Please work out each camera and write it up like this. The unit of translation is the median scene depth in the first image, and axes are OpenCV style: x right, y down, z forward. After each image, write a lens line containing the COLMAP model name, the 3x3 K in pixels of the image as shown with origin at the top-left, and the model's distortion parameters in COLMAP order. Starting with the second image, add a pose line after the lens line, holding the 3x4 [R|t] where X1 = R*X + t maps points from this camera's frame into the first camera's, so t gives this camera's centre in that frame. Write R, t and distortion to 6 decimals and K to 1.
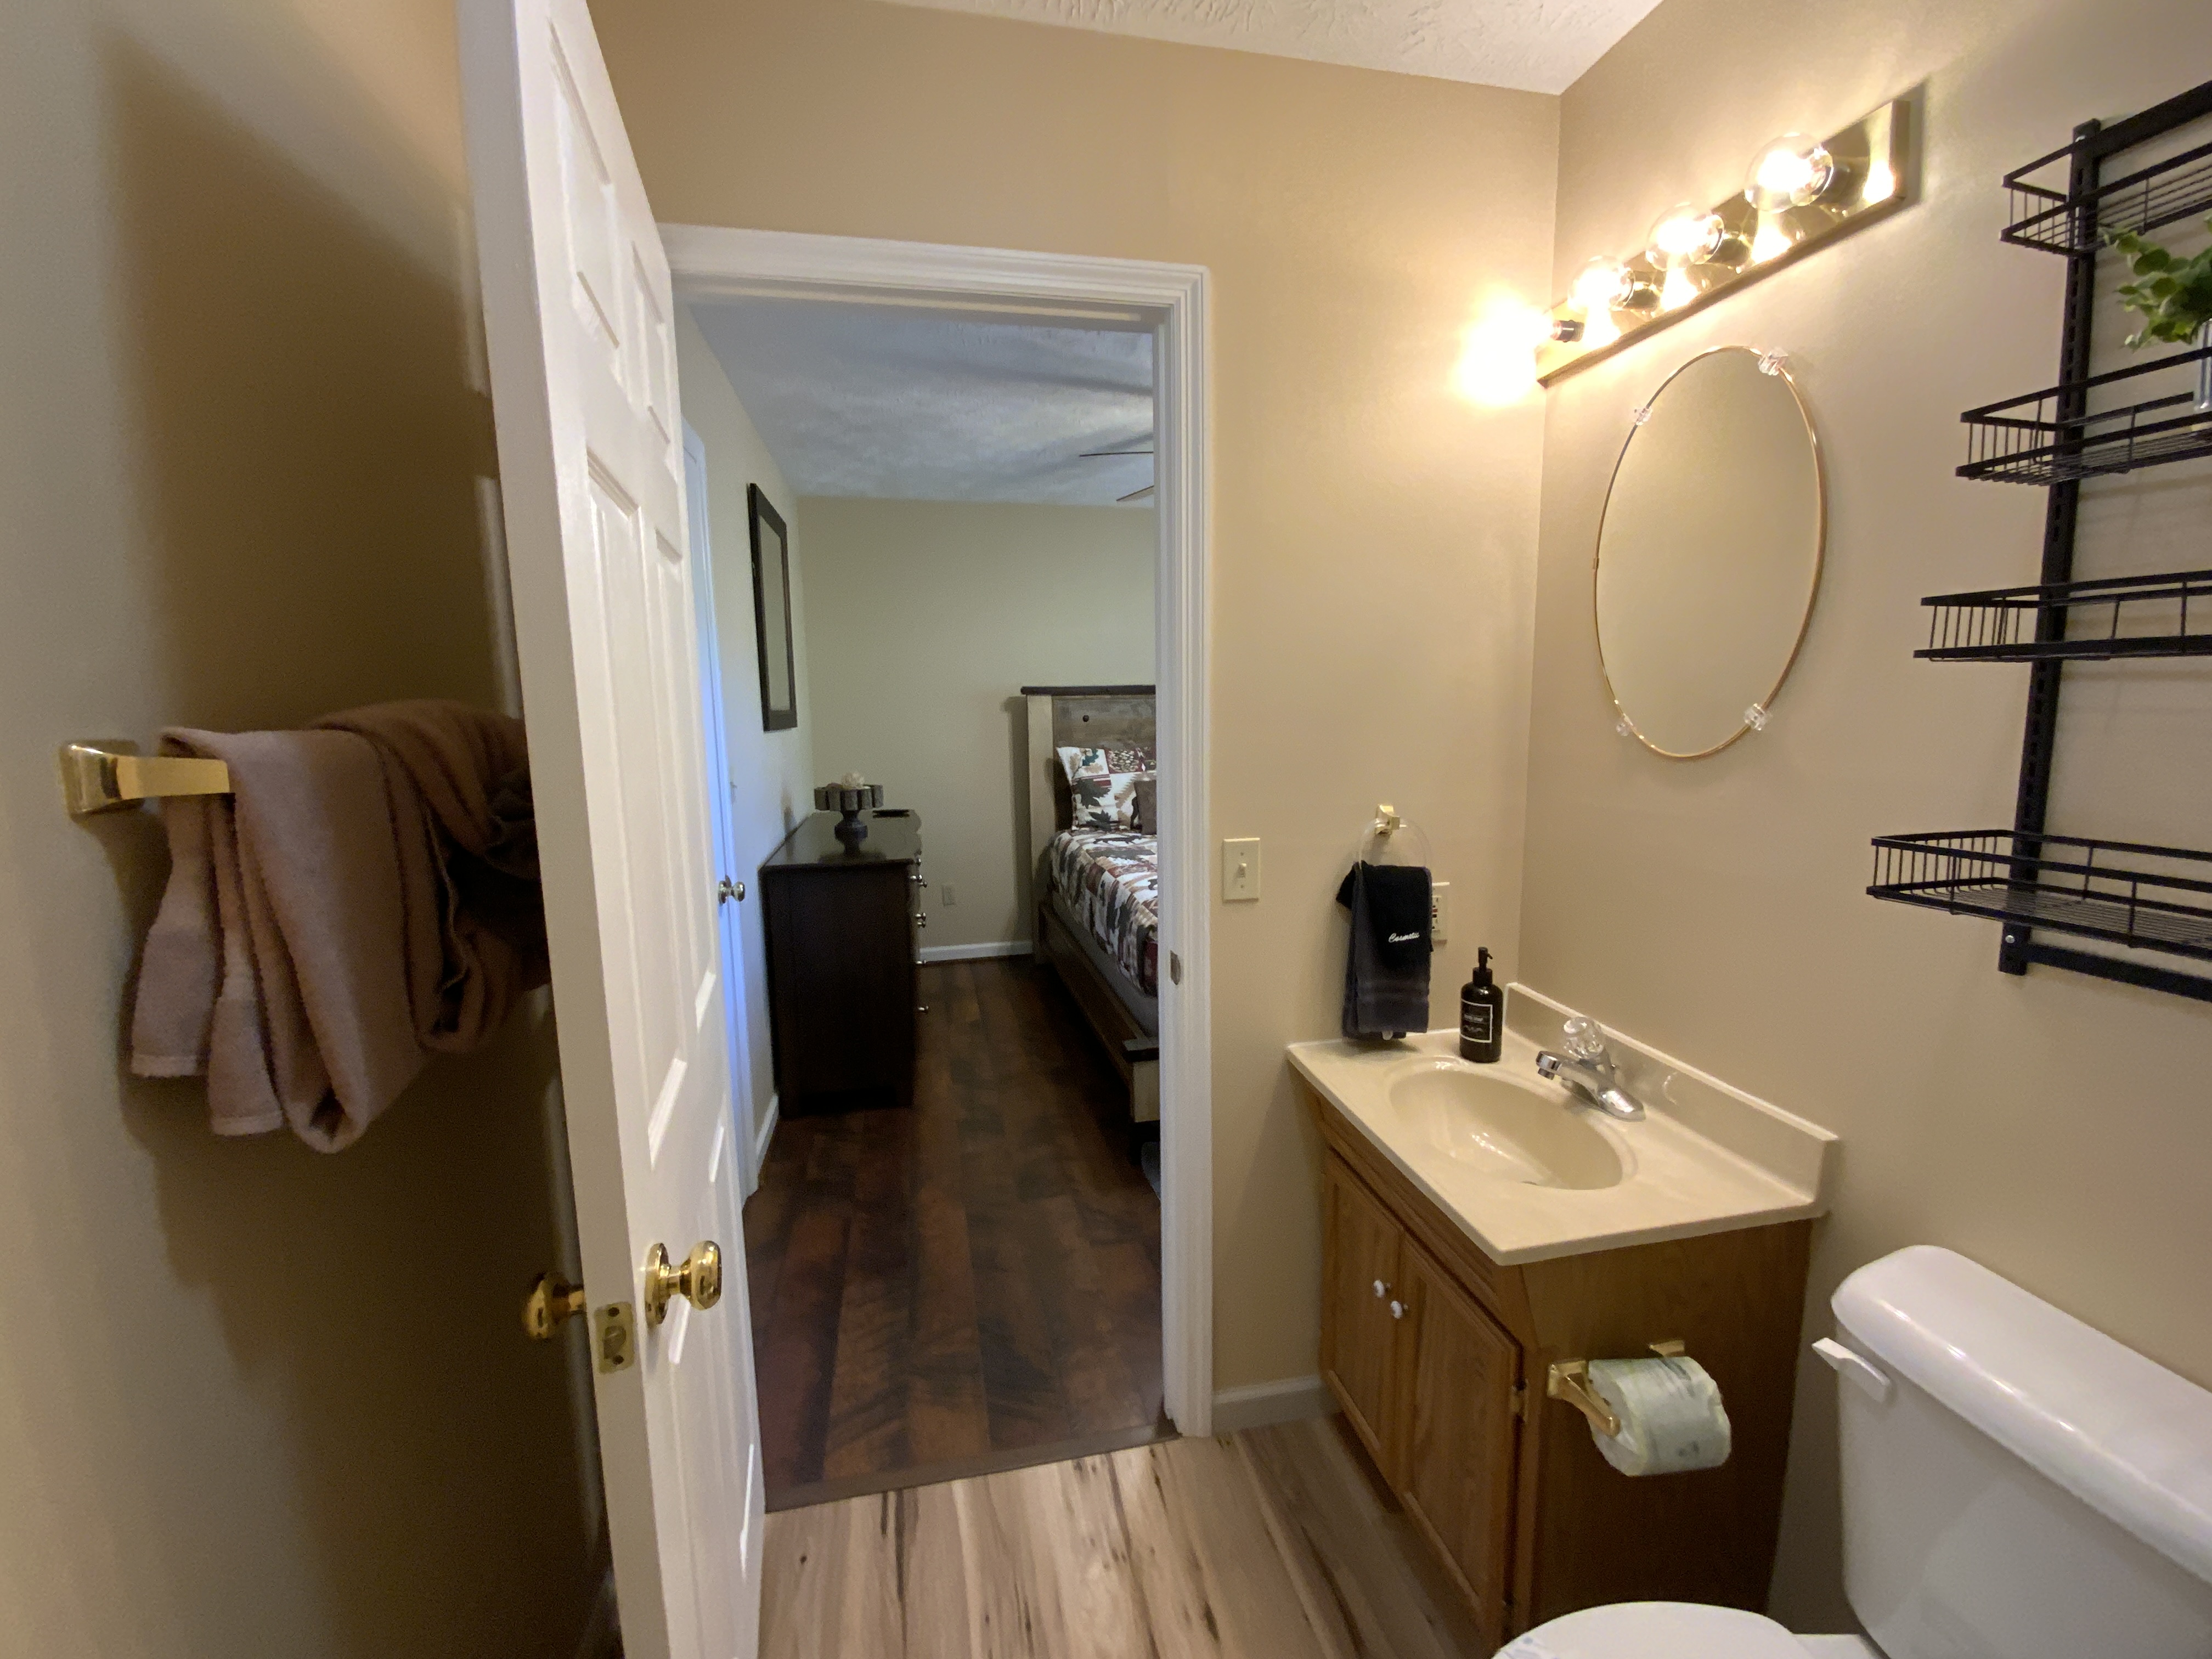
lens RADIAL K [[897.0, 0, 1108.4], [0, 897.0, 823.4], [0, 0, 1]] dist [0.016019, -0.012995]
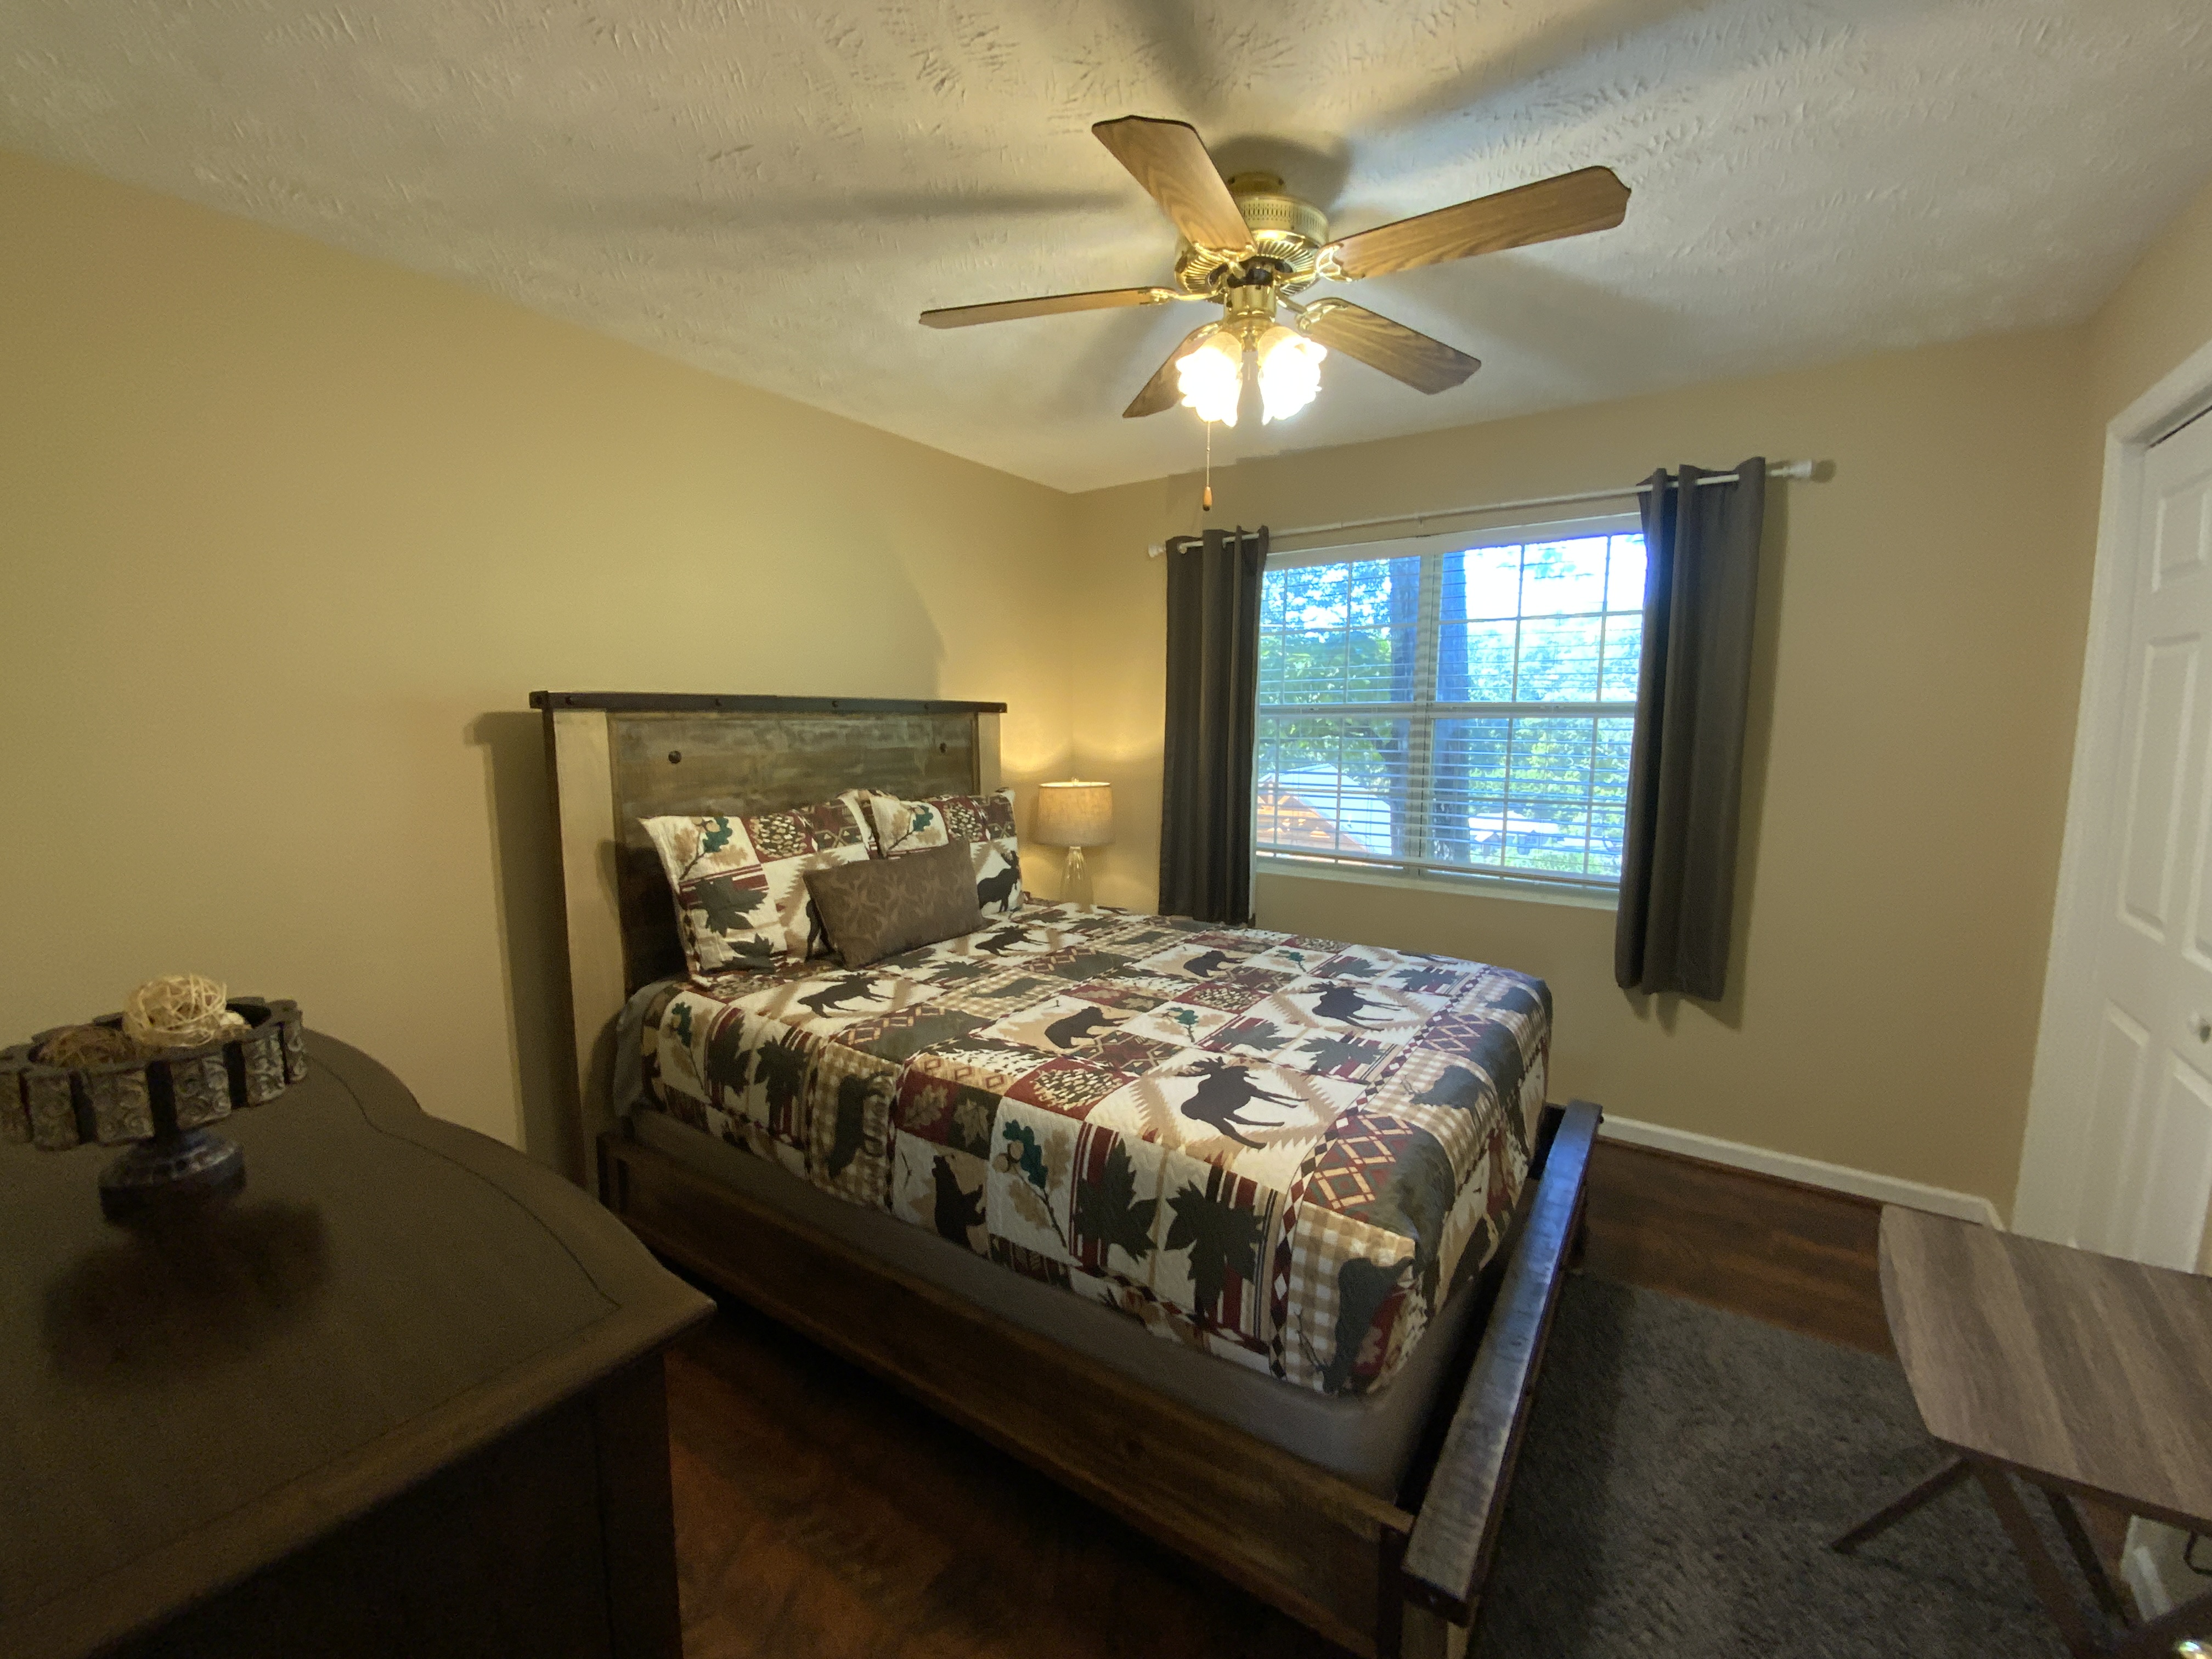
lens RADIAL K [[897.0, 0, 1107.0], [0, 897.0, 814.6], [0, 0, 1]] dist [0.016019, -0.012995]
pose [[0.717385, -0.063137, 0.693810, -0.214860], [0.077298, 0.996950, 0.010798, -0.073232], [-0.692376, 0.045884, 0.720077, 0.478843]]
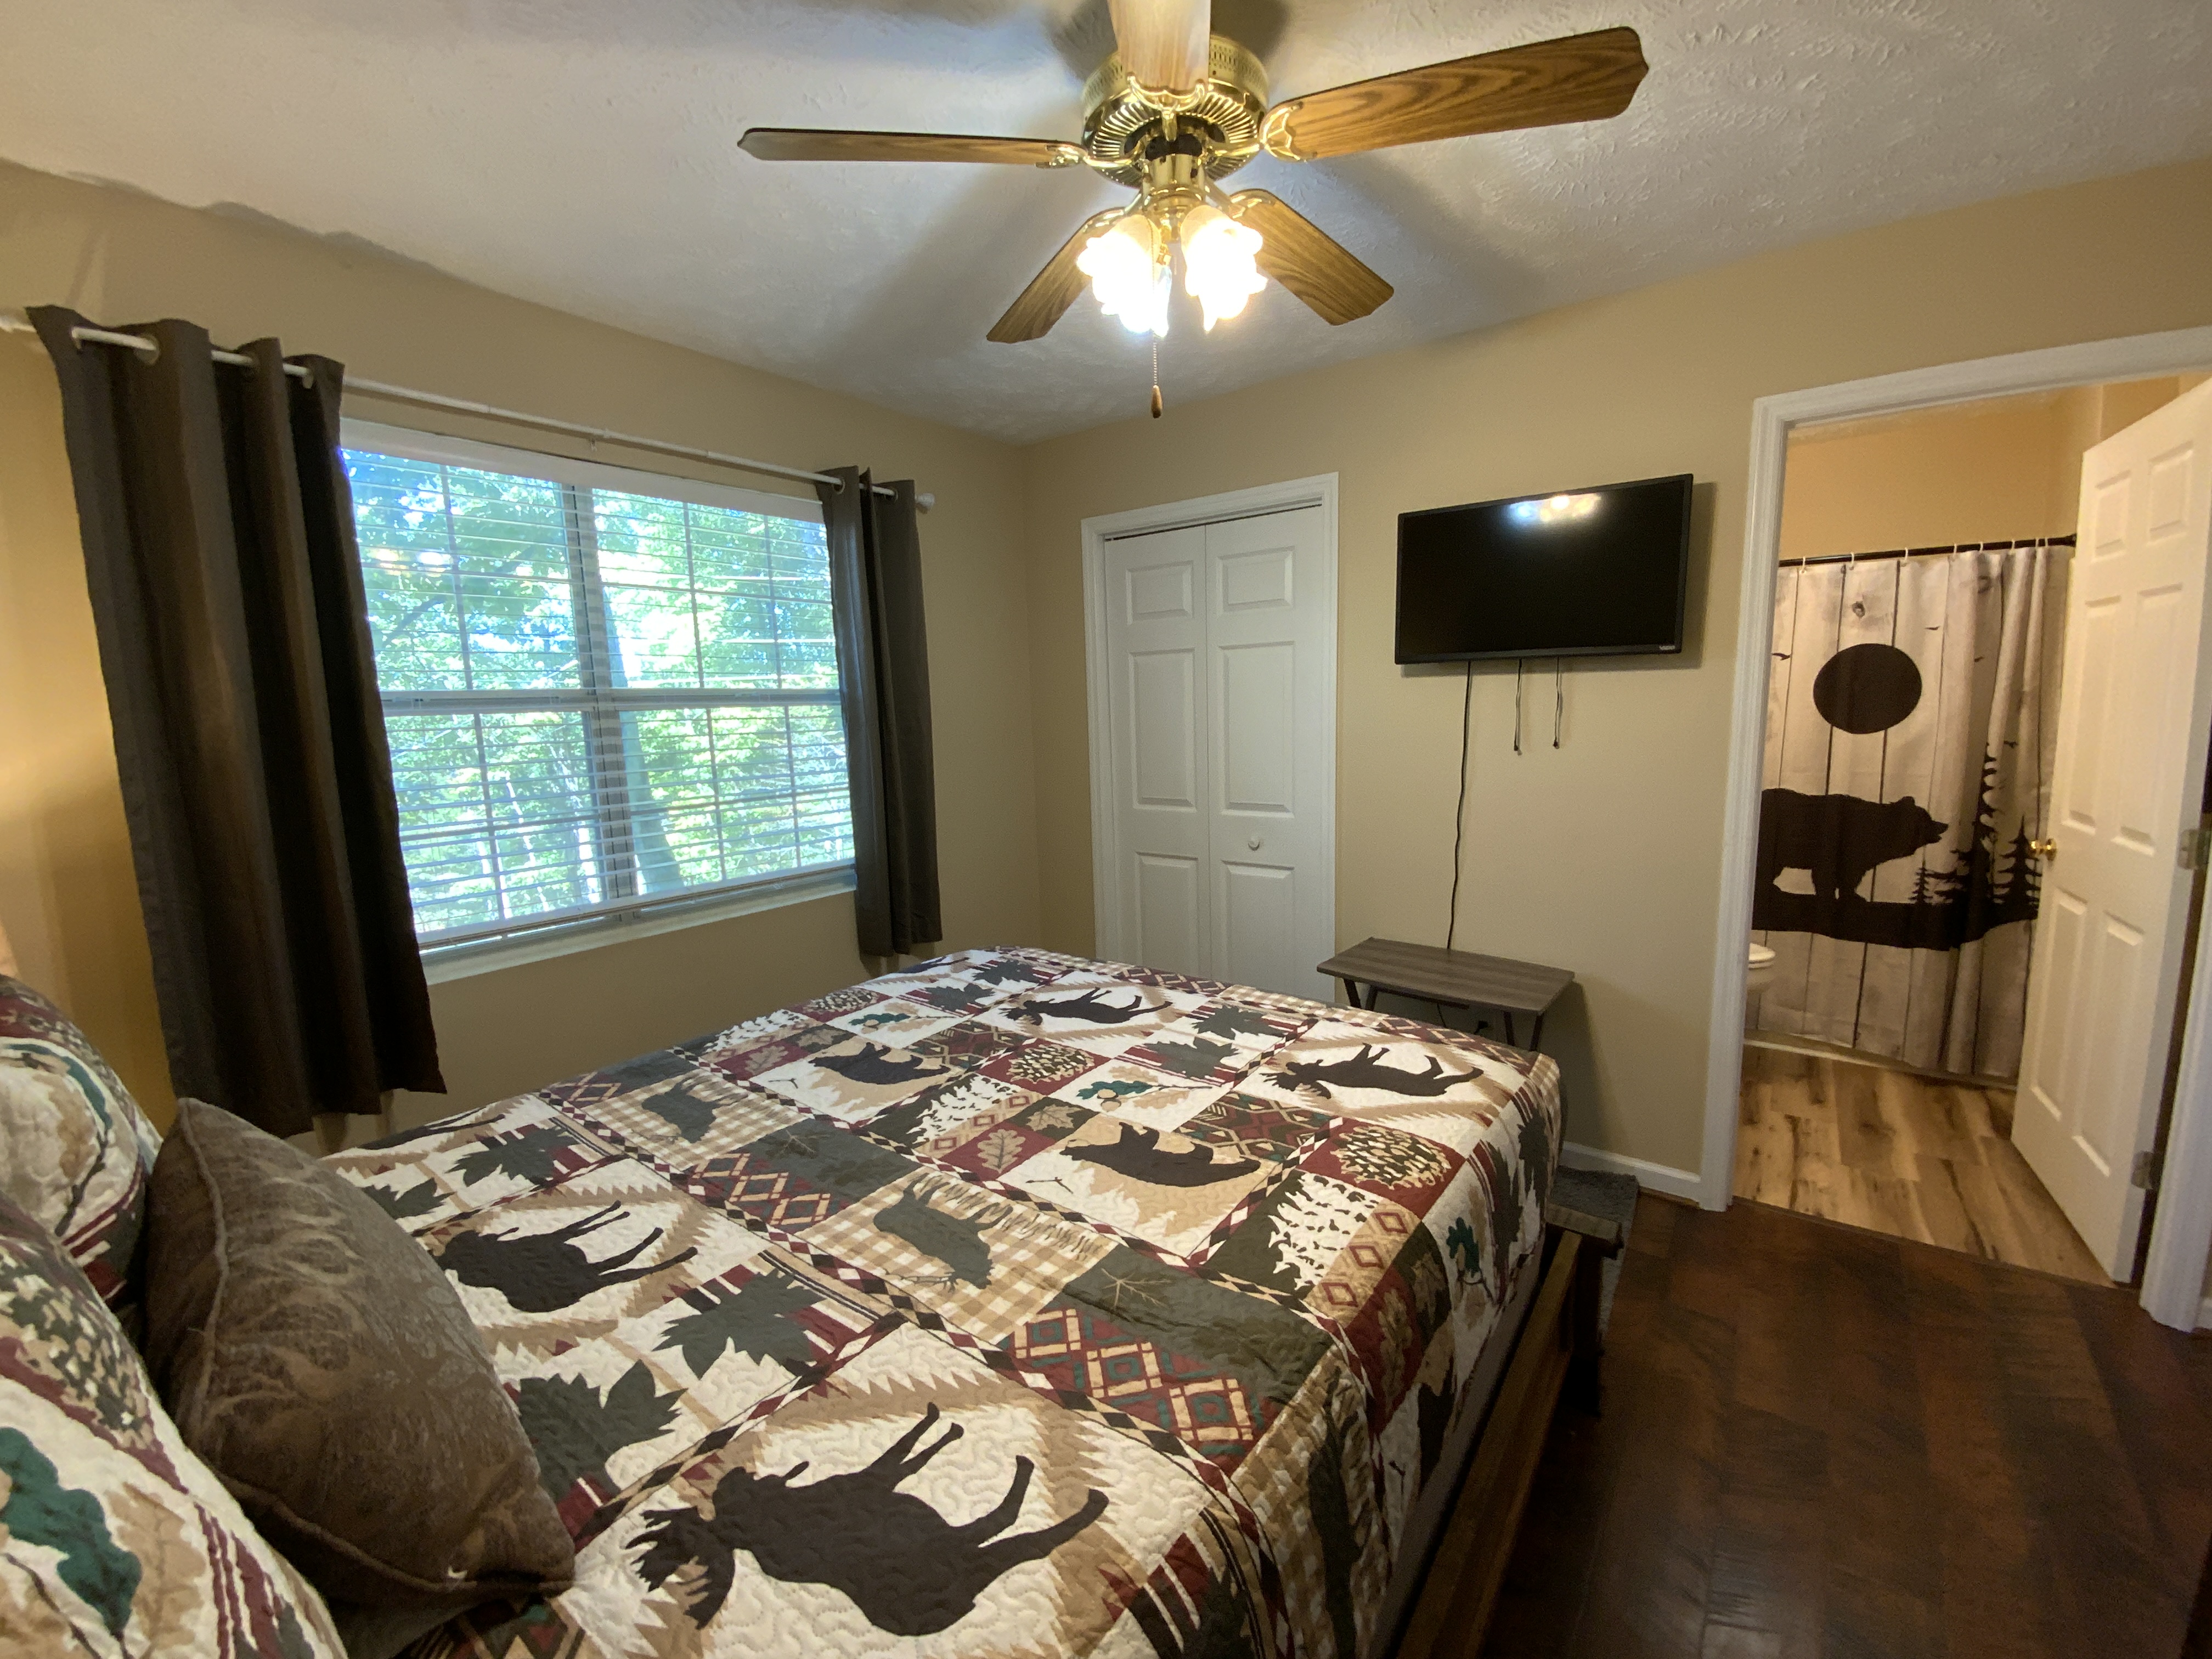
lens RADIAL K [[897.0, 0, 1108.1], [0, 897.0, 825.7], [0, 0, 1]] dist [0.016019, -0.012995]
pose [[-0.642910, -0.078927, 0.761865, -0.124086], [0.141882, 0.965190, 0.219720, -0.139176], [-0.752686, 0.249355, -0.609332, 0.995369]]
